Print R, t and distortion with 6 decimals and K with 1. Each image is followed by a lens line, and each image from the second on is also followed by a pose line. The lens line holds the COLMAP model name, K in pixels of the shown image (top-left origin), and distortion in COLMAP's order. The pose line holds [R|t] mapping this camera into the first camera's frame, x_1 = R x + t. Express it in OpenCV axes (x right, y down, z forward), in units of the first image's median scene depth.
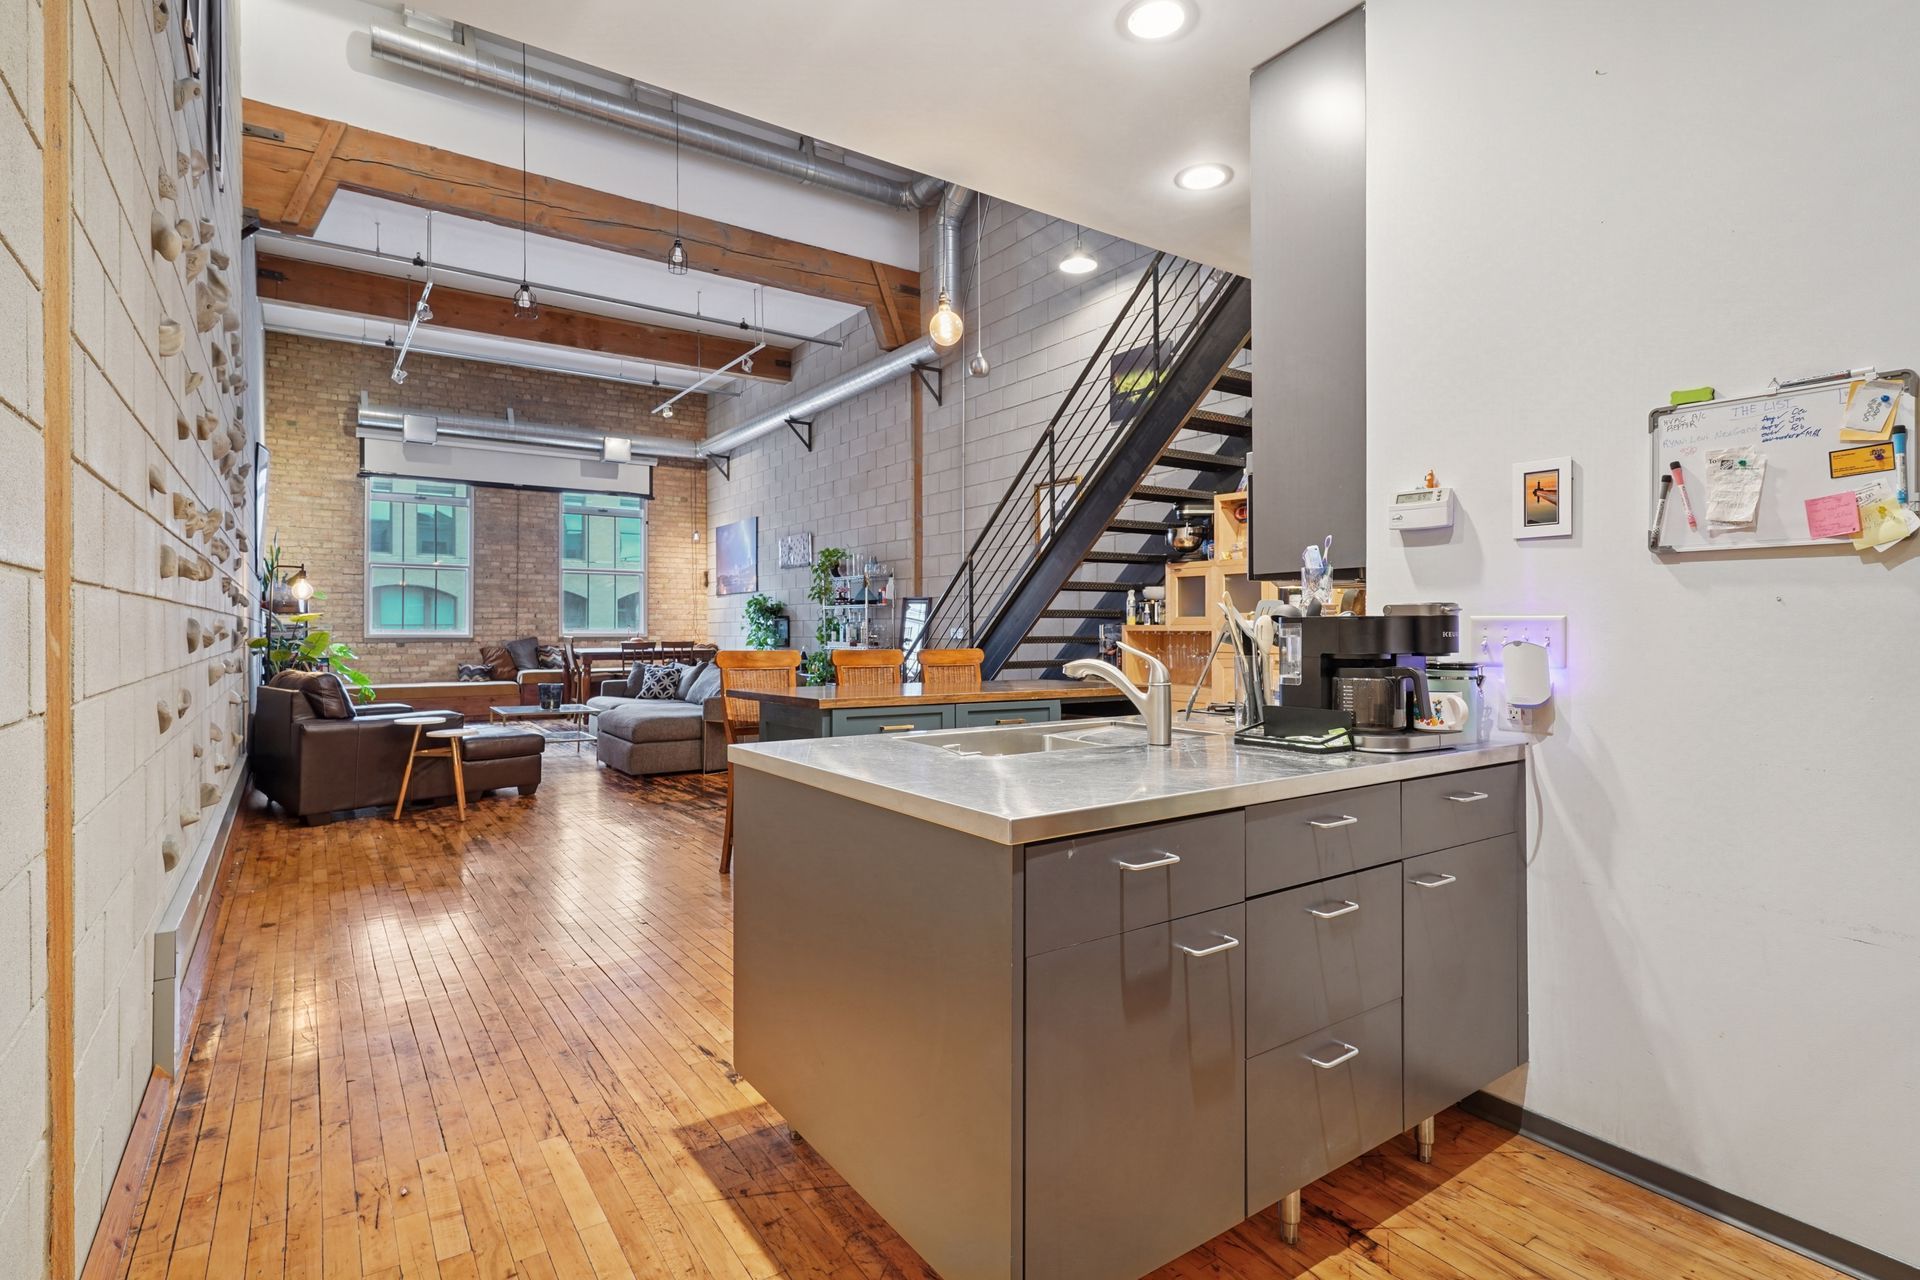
lens RADIAL K [[950.6, 0, 972.8], [0, 950.6, 629.4], [0, 0, 1]] dist [-0.001587, -0.000638]
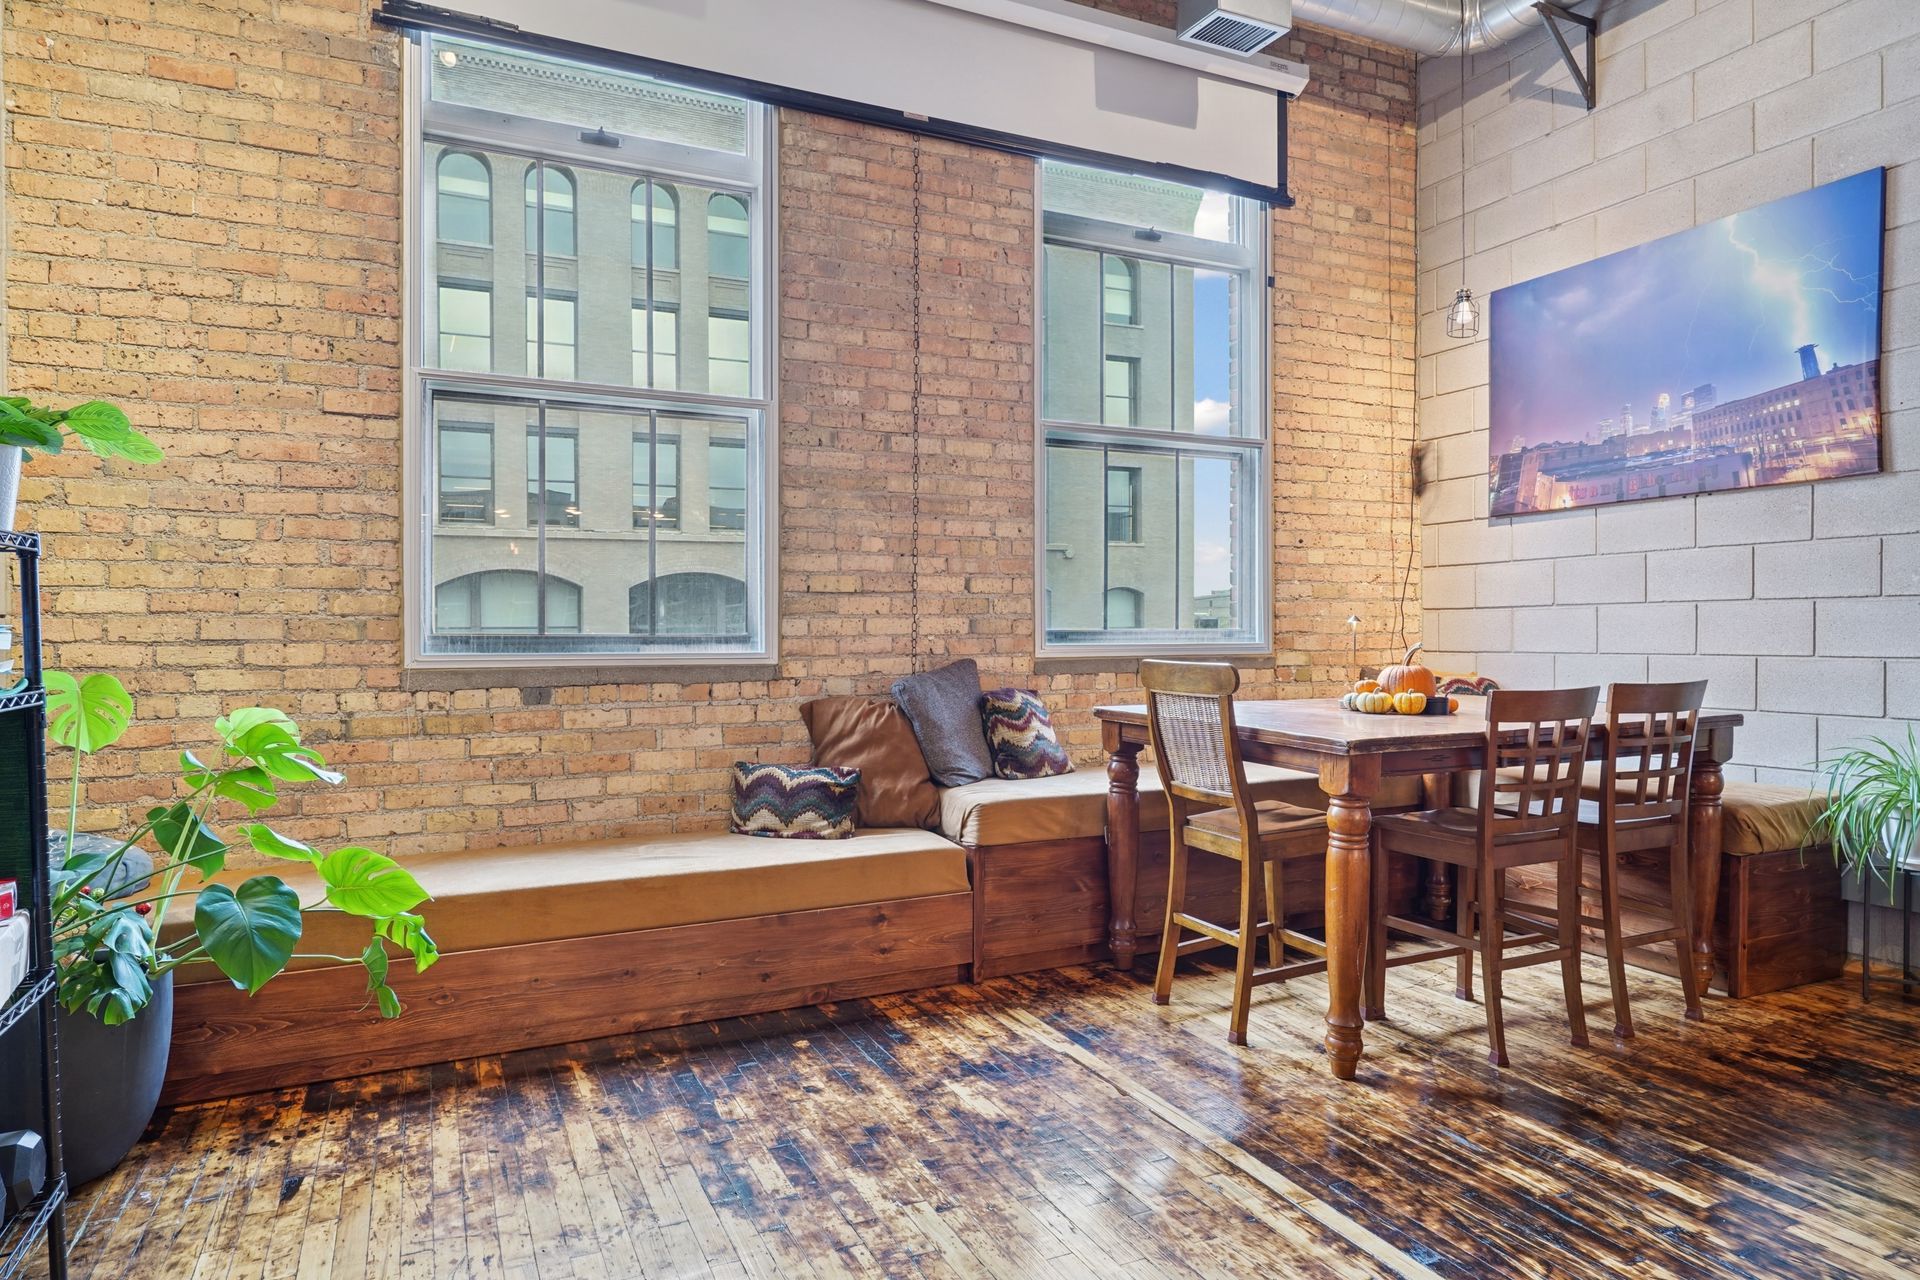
lens RADIAL K [[1148.5, 0, 960.0], [0, 1148.5, 640.0], [0, 0, 1]] dist [-0.000150, 0.000529]
pose [[0.985047, -0.002926, -0.172261, -0.451430], [0.004326, 0.999961, 0.007752, -0.000617], [0.172232, -0.008382, 0.985021, 0.739279]]
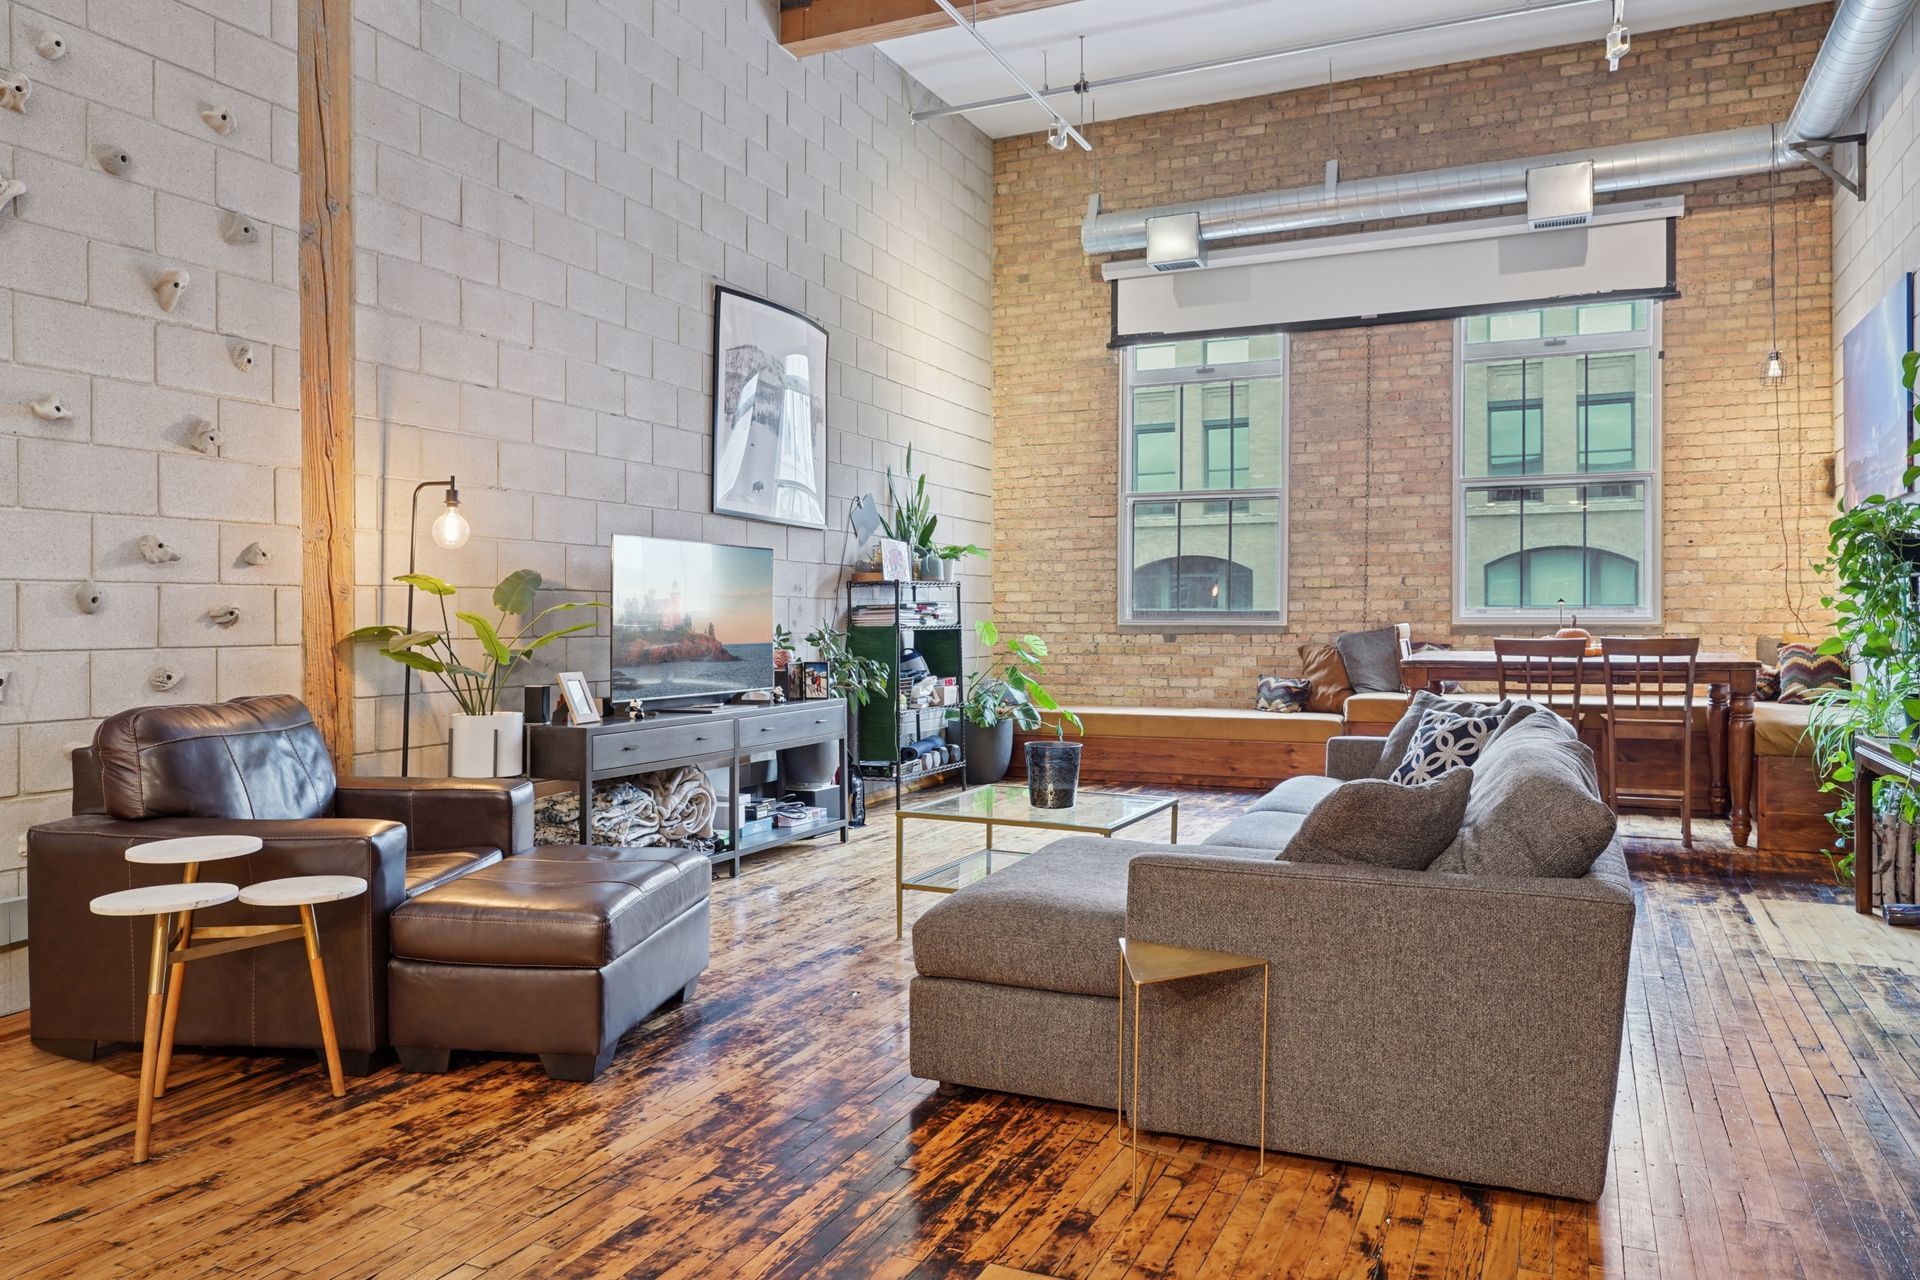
lens RADIAL K [[1321.9, 0, 967.8], [0, 1321.9, 630.6], [0, 0, 1]] dist [-0.000597, -0.001198]
pose [[0.502510, 0.008724, -0.864527, 0.012809], [0.003403, 0.999921, 0.012068, 0.002204], [0.864565, -0.009006, 0.502441, 0.524130]]
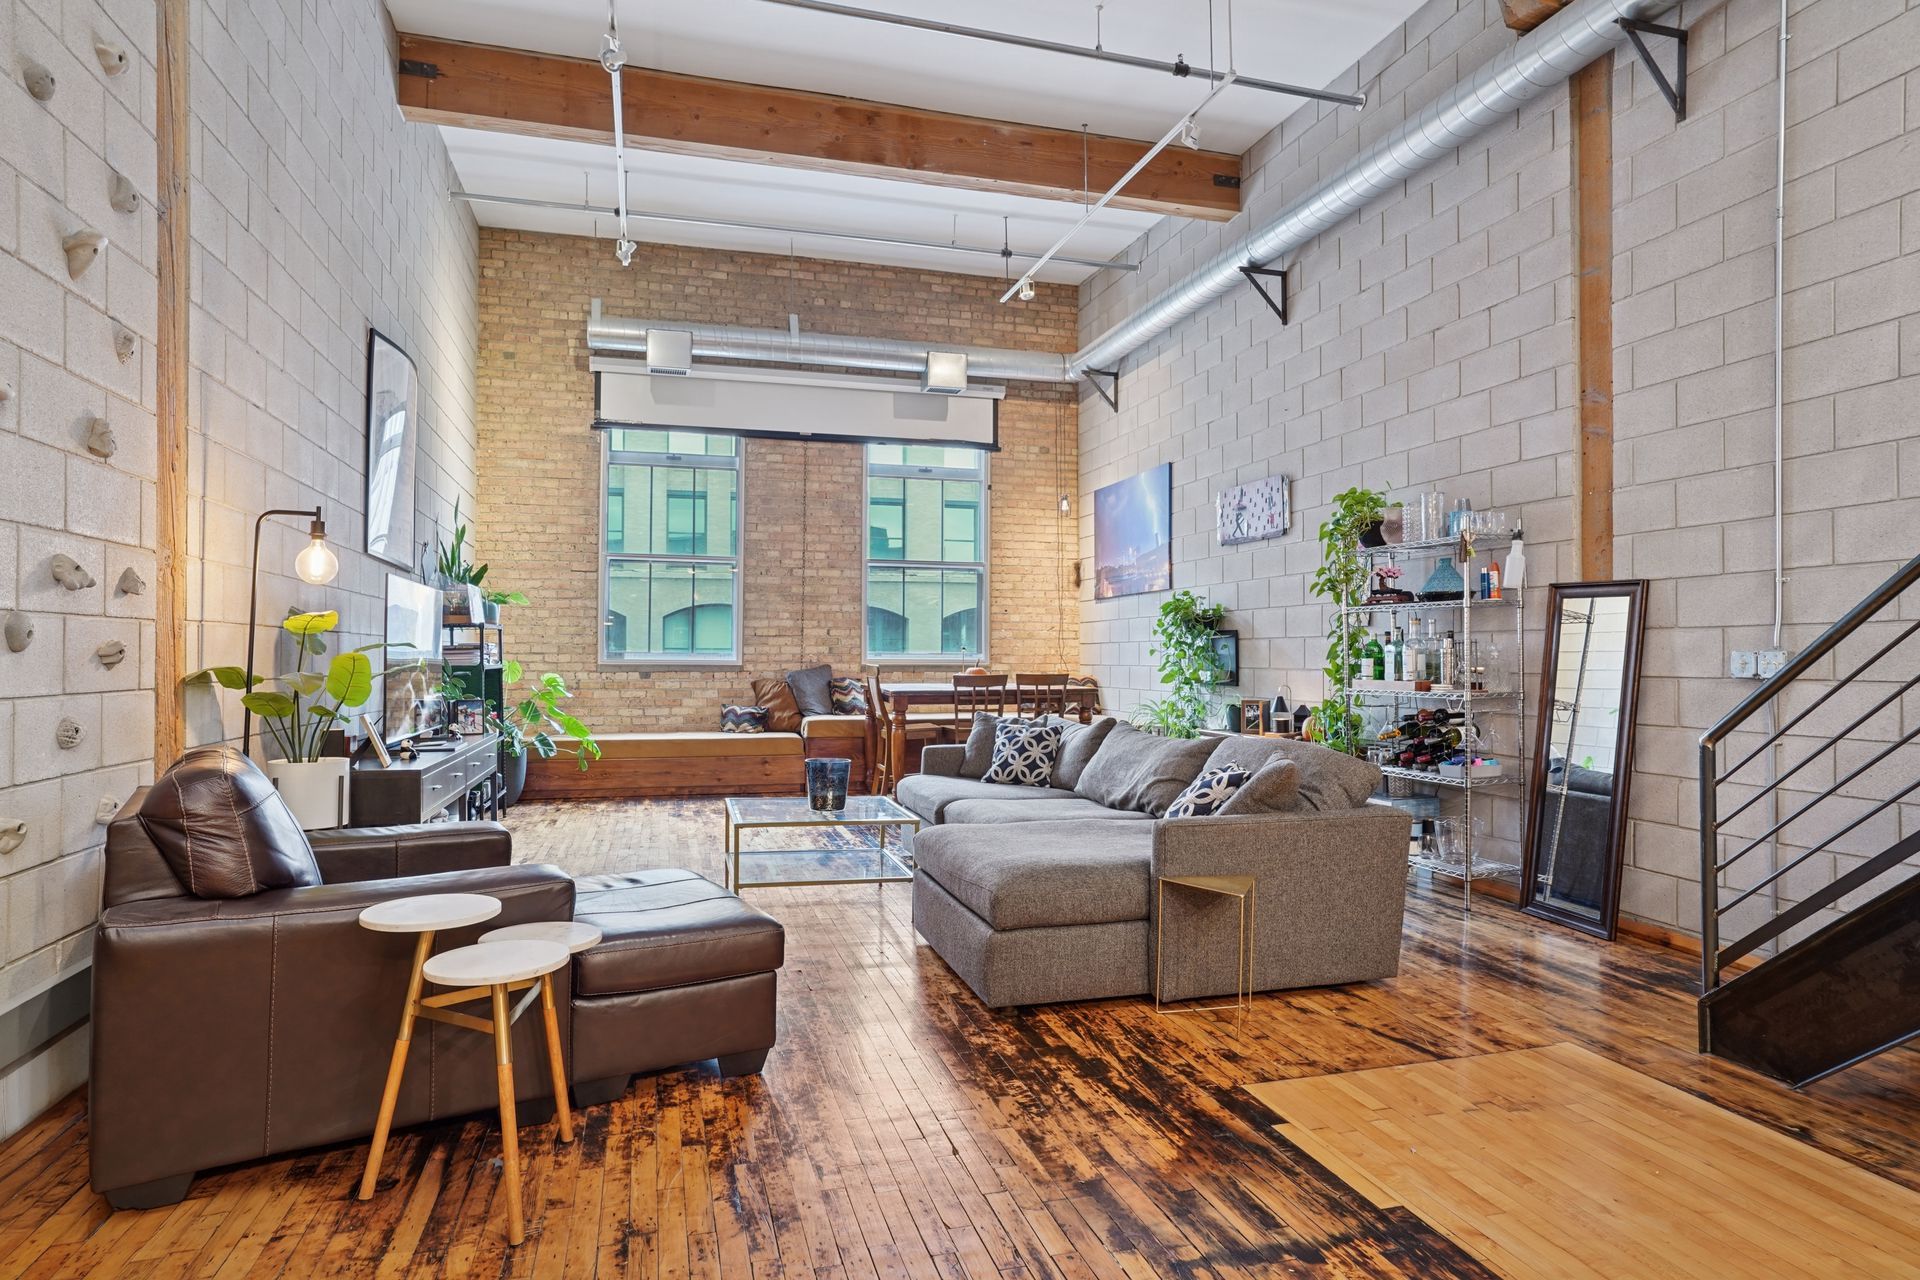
lens RADIAL K [[1083.5, 0, 954.9], [0, 1083.5, 651.9], [0, 0, 1]] dist [-0.059282, 0.046479]
pose [[0.941923, 0.003164, -0.335814, -0.142459], [-0.004371, 0.999986, -0.002840, 0.001001], [0.335801, 0.004143, 0.941924, 0.364801]]
